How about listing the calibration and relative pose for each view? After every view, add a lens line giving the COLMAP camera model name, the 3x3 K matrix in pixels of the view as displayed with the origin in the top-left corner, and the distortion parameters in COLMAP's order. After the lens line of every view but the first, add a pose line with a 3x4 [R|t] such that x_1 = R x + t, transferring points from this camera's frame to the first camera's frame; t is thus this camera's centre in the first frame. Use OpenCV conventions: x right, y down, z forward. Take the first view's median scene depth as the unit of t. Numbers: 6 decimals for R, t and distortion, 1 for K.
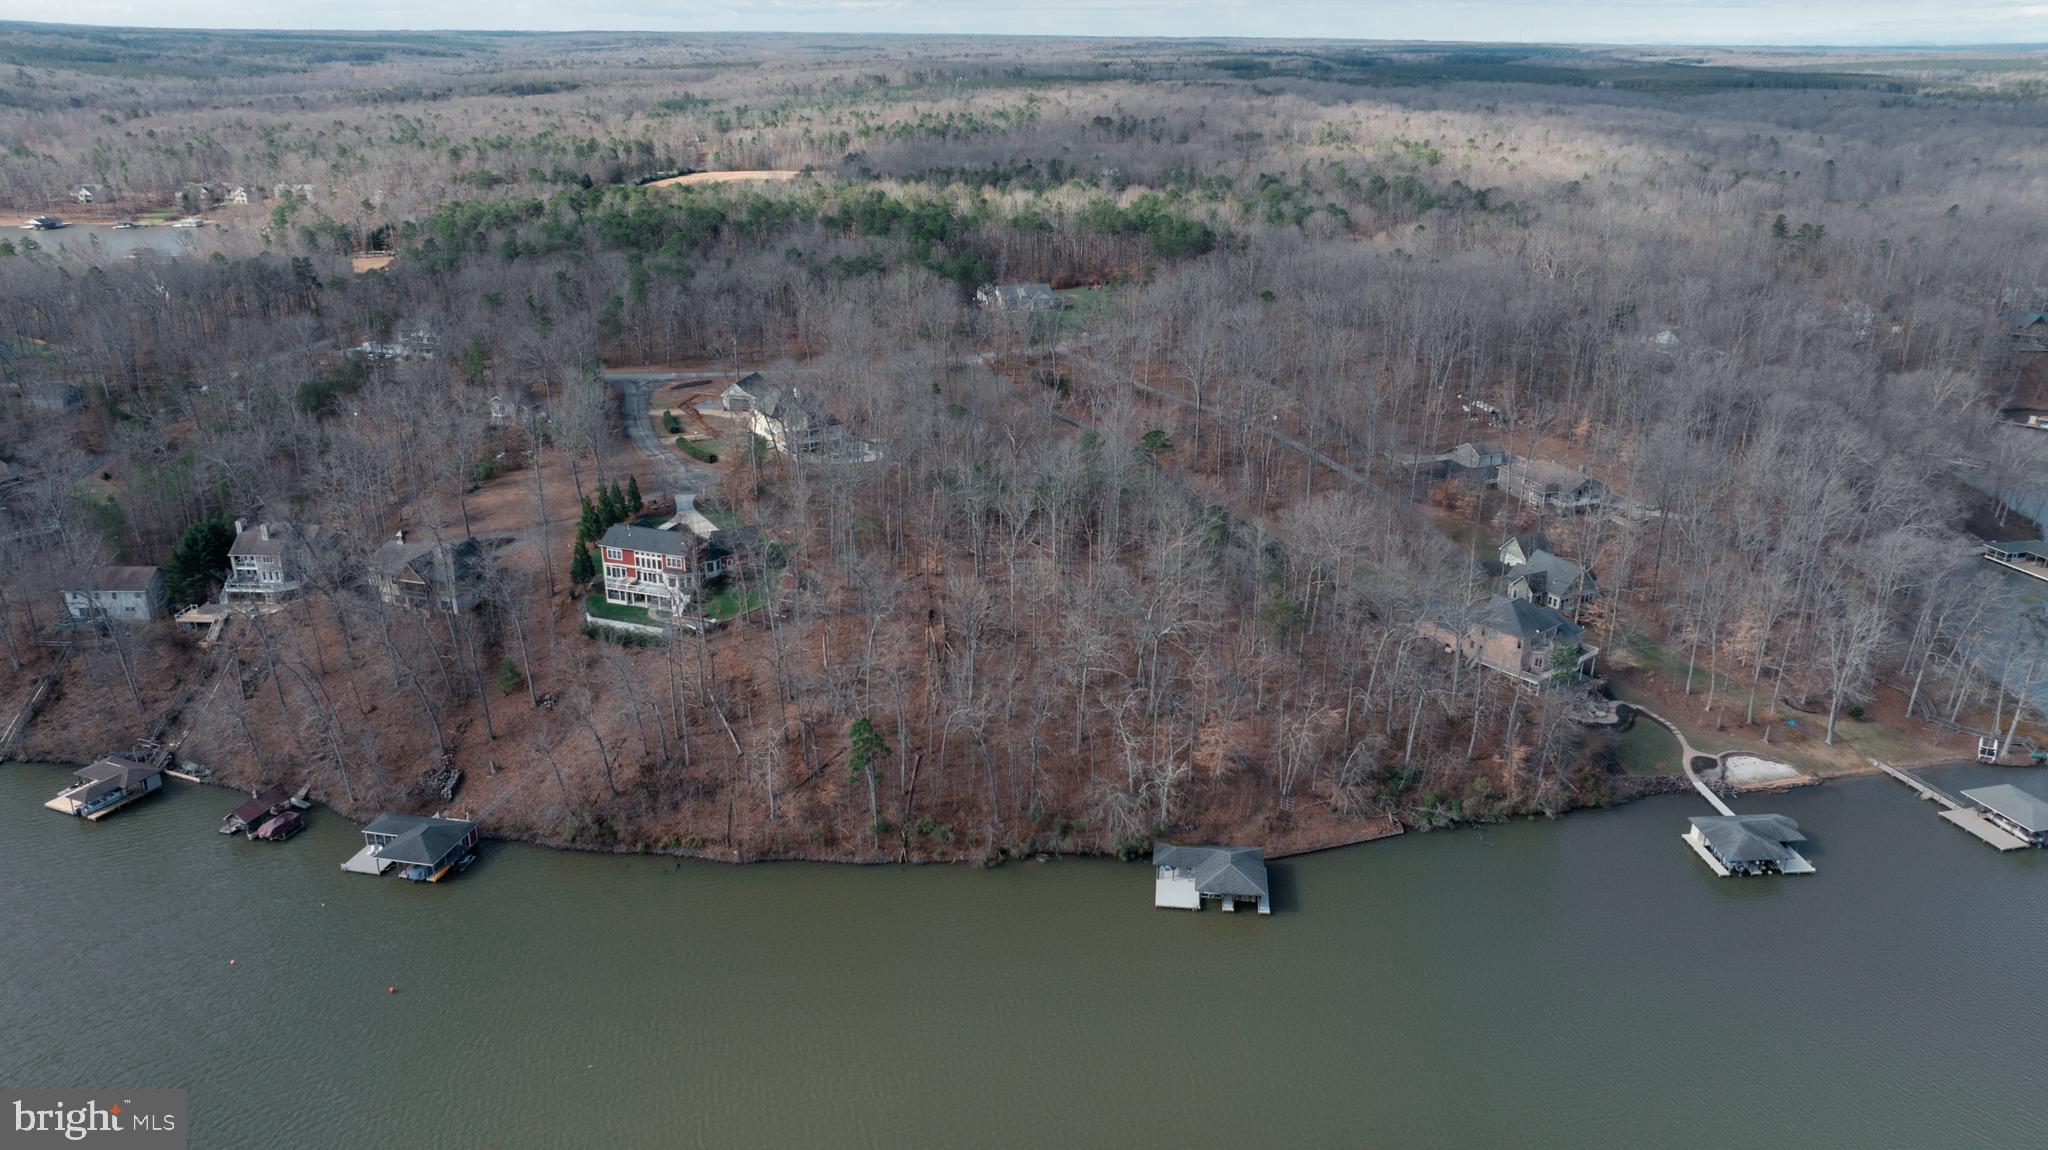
lens RADIAL K [[1421.4, 0, 1024.0], [0, 1421.4, 575.0], [0, 0, 1]] dist [-0.024836, 0.004482]
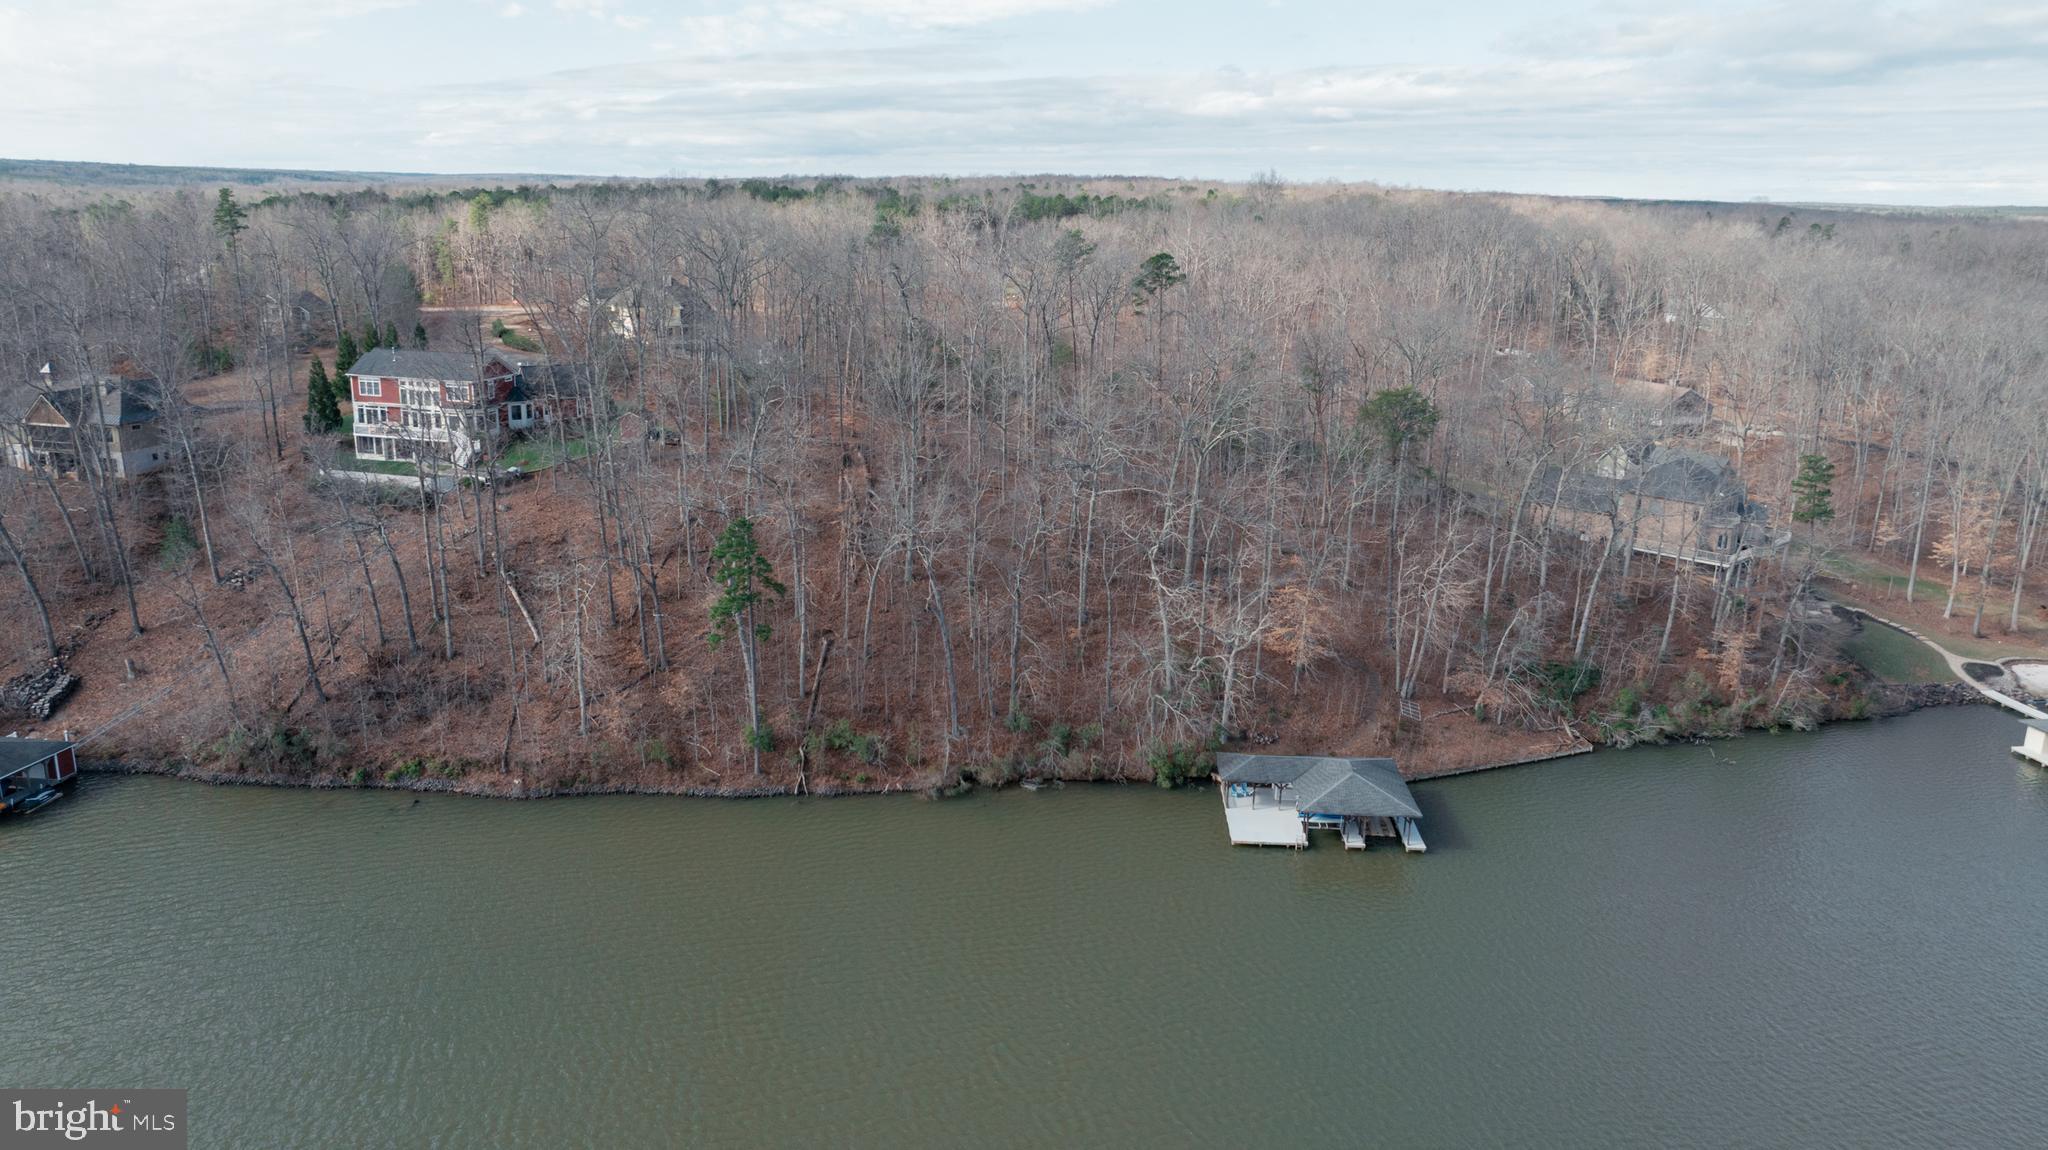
lens RADIAL K [[1421.4, 0, 1024.0], [0, 1421.4, 575.0], [0, 0, 1]] dist [-0.024836, 0.004482]
pose [[0.997474, 0.001401, 0.071019, -0.033137], [0.007315, 0.992464, -0.122318, 0.180788], [-0.070656, 0.122529, 0.989947, 0.380808]]
